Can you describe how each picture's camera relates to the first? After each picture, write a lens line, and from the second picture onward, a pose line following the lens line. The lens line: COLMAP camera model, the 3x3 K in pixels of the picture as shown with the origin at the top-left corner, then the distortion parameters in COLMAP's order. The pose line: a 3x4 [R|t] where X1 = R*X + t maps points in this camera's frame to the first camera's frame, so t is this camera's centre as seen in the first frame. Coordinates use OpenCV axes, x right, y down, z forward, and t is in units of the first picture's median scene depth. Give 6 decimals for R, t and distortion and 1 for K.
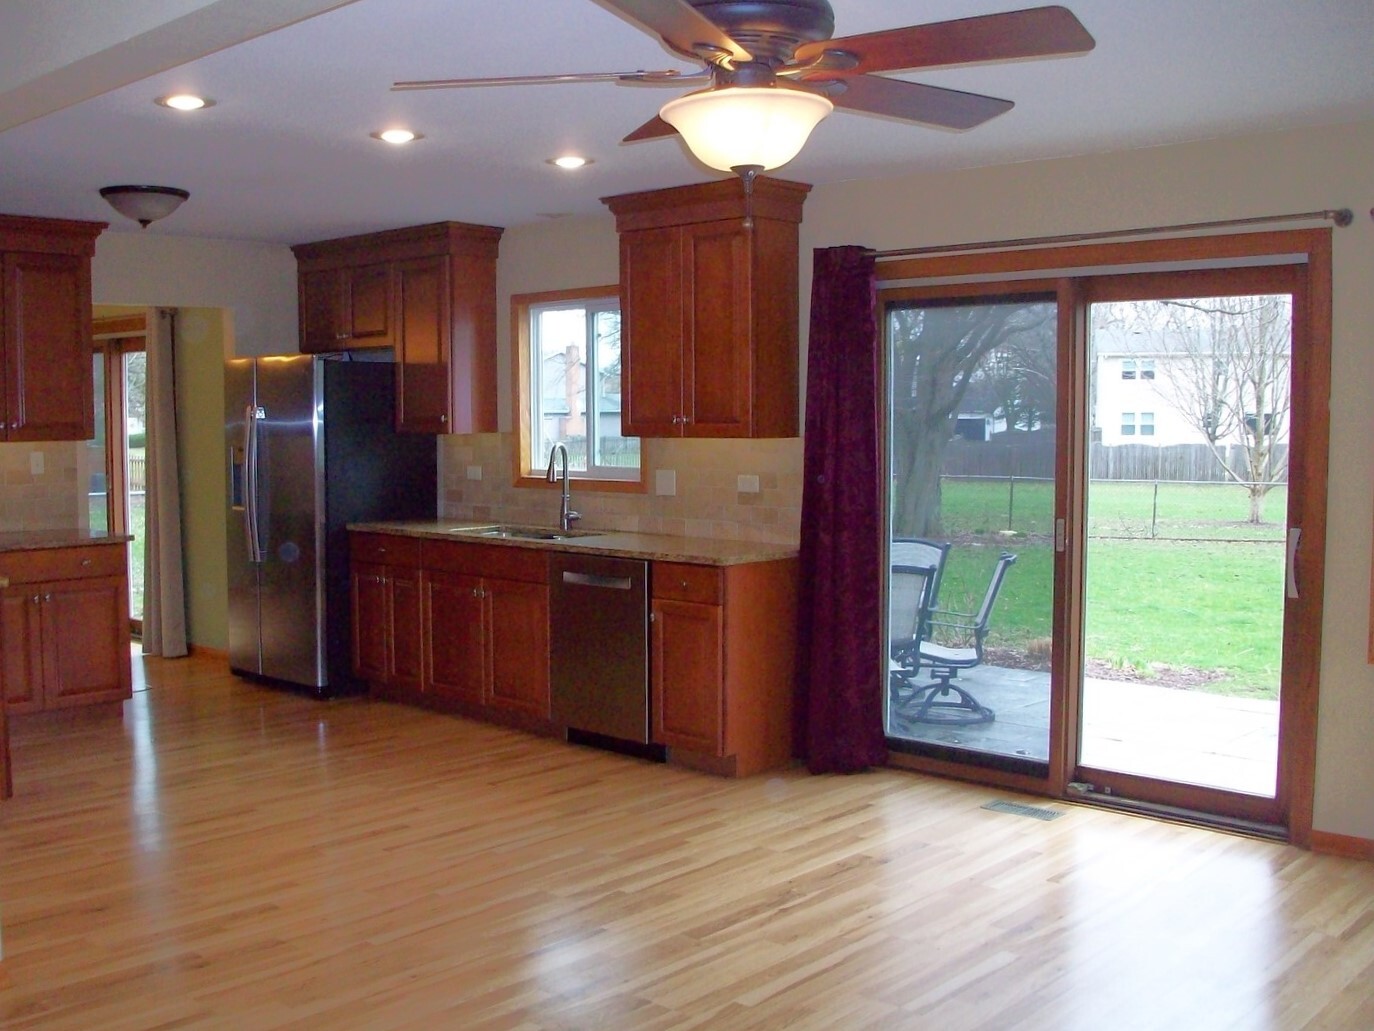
lens RADIAL K [[1396.9, 0, 689.0], [0, 1396.9, 515.5], [0, 0, 1]] dist [-0.111692, 0.000000]
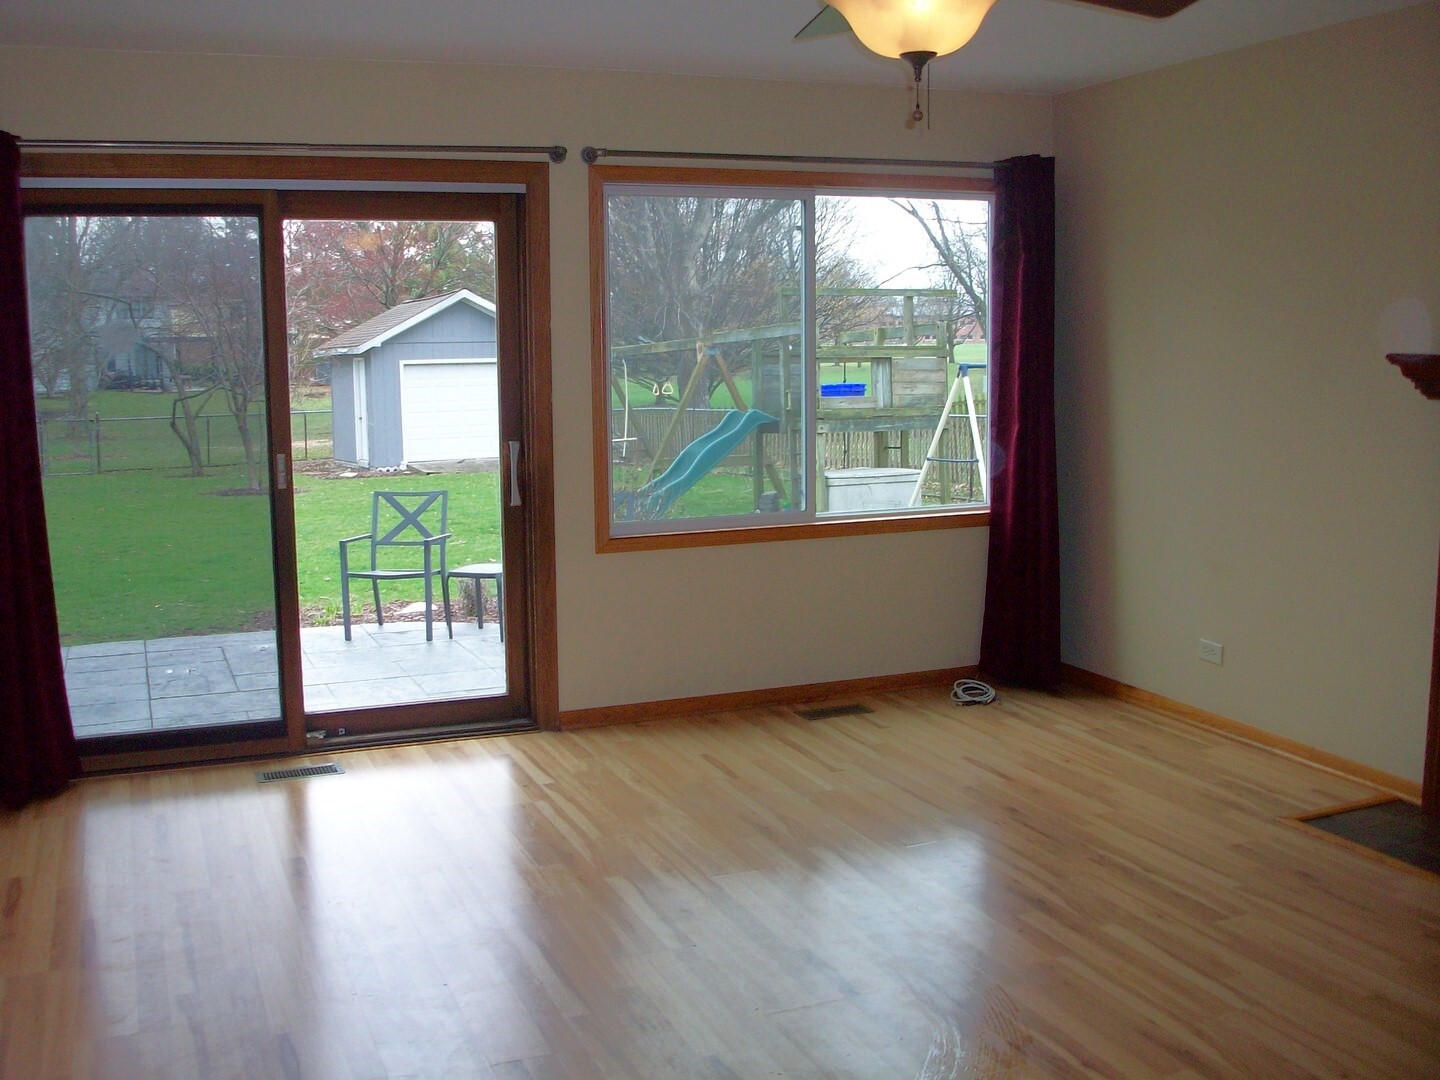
lens RADIAL K [[1464.0, 0, 719.5], [0, 1464.0, 536.4], [0, 0, 1]] dist [-0.111692, 0.000000]
pose [[0.442868, -0.124162, 0.887948, -0.477073], [0.073647, 0.992056, 0.101988, -0.020089], [-0.893557, 0.020228, 0.448494, 0.318077]]
